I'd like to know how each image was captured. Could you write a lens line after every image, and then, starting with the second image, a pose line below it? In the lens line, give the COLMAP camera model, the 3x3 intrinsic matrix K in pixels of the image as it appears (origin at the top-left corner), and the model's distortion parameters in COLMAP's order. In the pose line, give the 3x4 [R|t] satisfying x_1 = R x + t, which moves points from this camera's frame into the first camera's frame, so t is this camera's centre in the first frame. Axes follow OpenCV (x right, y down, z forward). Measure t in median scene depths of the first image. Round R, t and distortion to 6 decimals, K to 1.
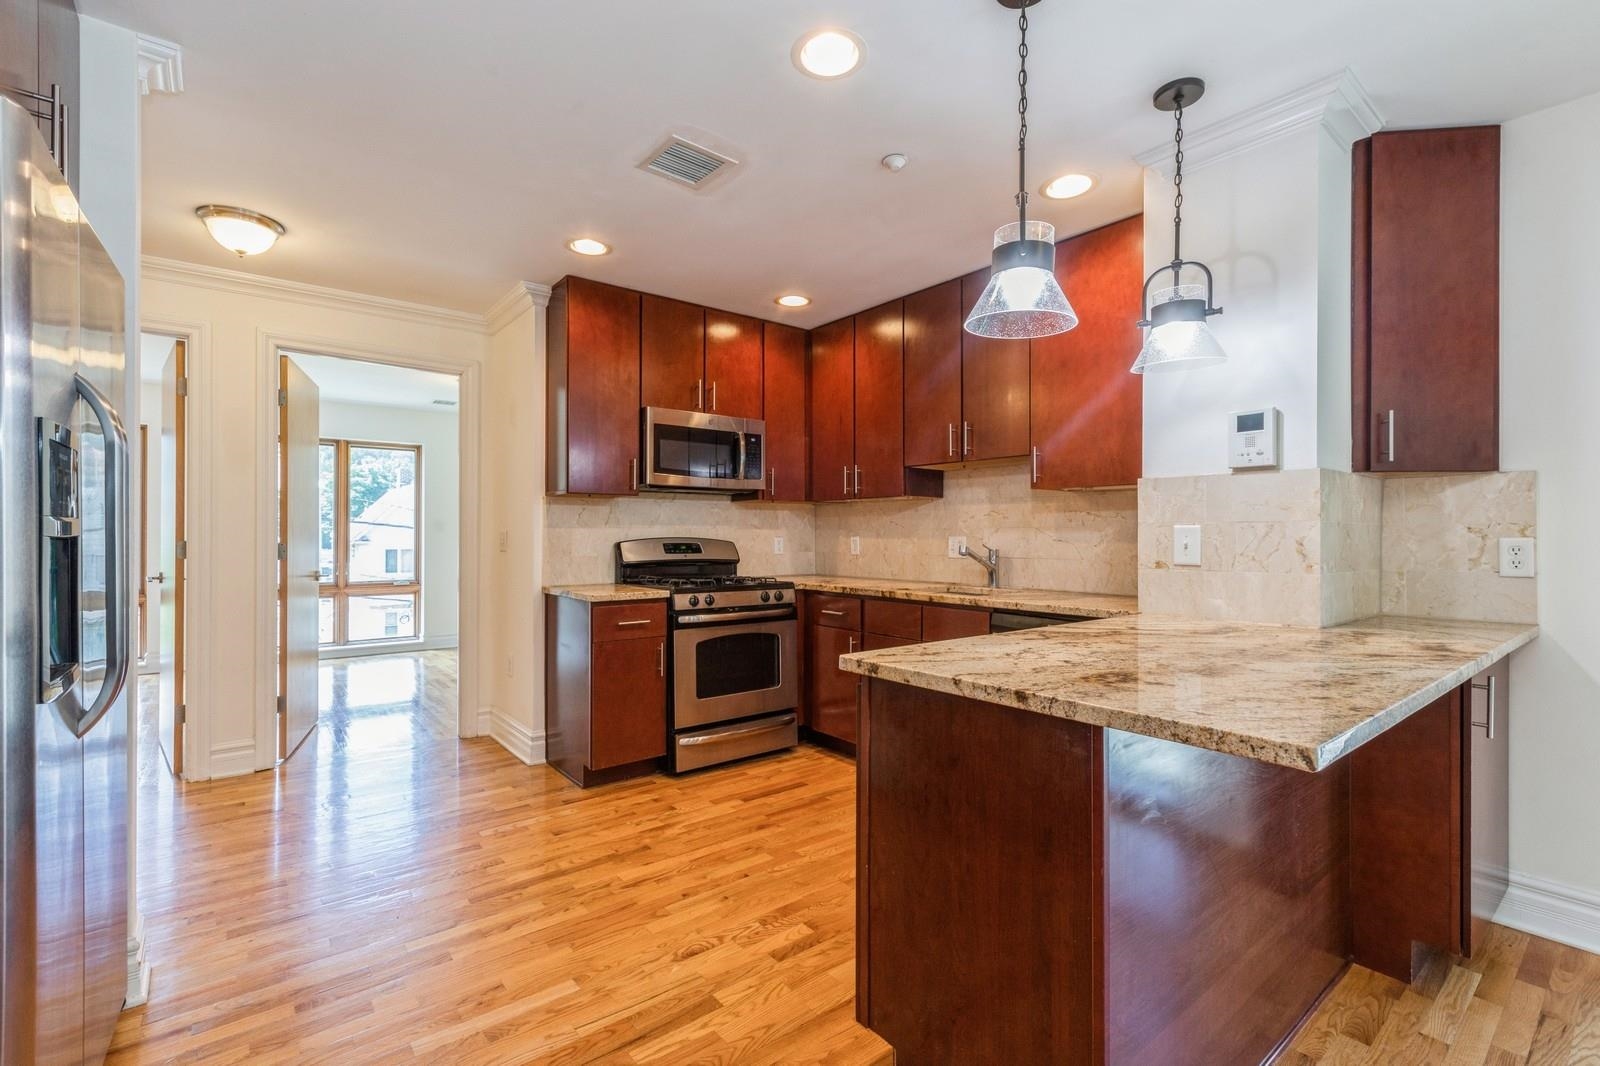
lens RADIAL K [[716.0, 0, 798.9], [0, 716.0, 533.3], [0, 0, 1]] dist [0.002754, 0.000320]
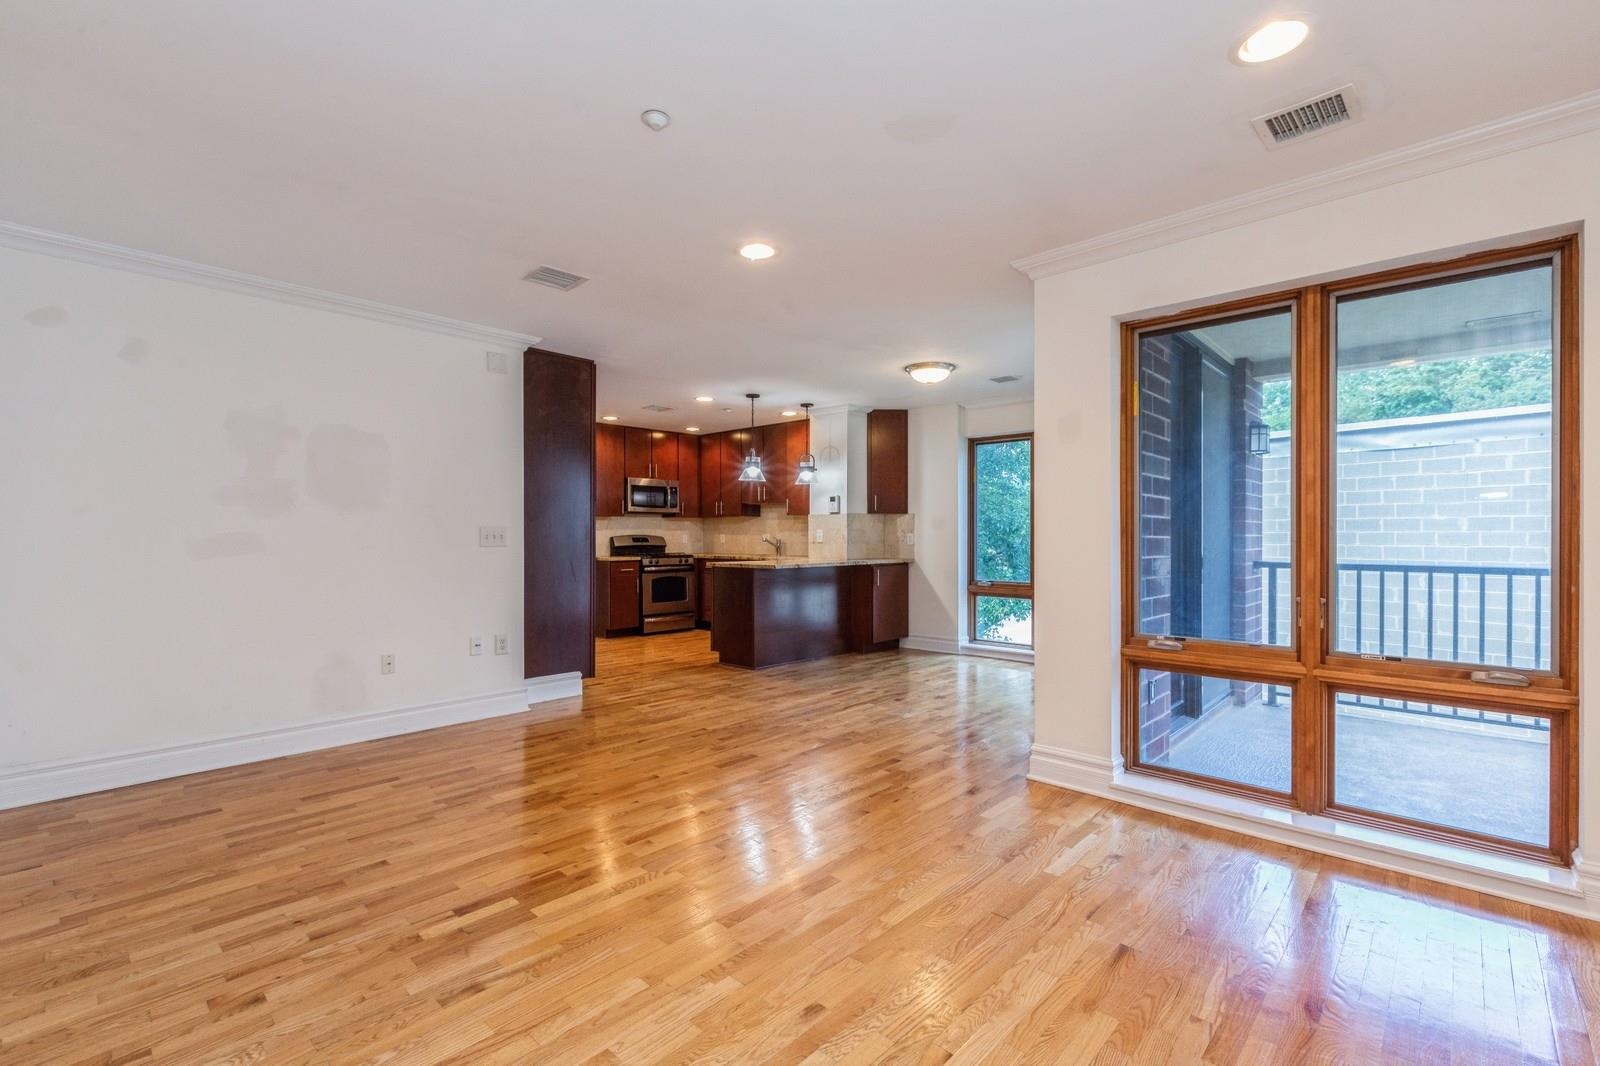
lens RADIAL K [[716.0, 0, 789.7], [0, 716.0, 534.1], [0, 0, 1]] dist [0.002754, 0.000320]
pose [[0.990196, -0.002421, 0.139667, -0.021208], [0.002282, 0.999997, 0.001156, 0.002573], [-0.139669, -0.000826, 0.990198, -1.321664]]
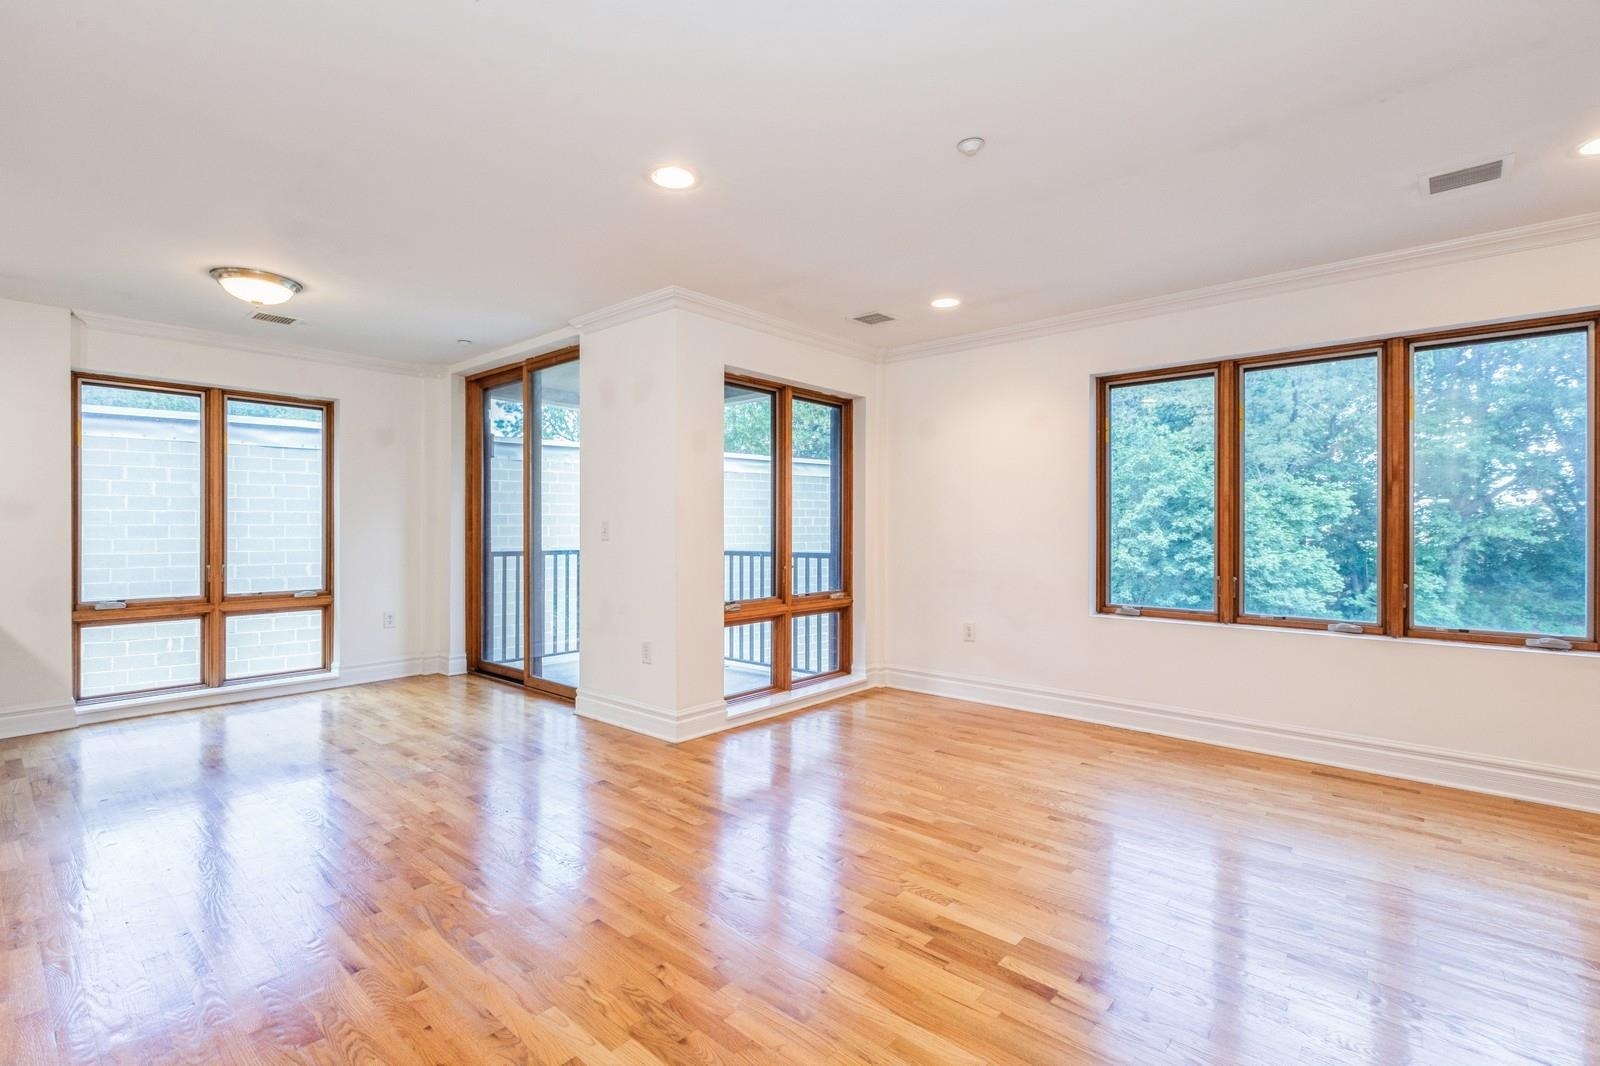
lens RADIAL K [[716.0, 0, 795.6], [0, 716.0, 527.3], [0, 0, 1]] dist [0.002754, 0.000320]
pose [[-0.180377, -0.003692, 0.983591, -0.651472], [-0.003714, 0.999988, 0.003073, -0.003716], [-0.983590, -0.003099, -0.180389, -0.446428]]
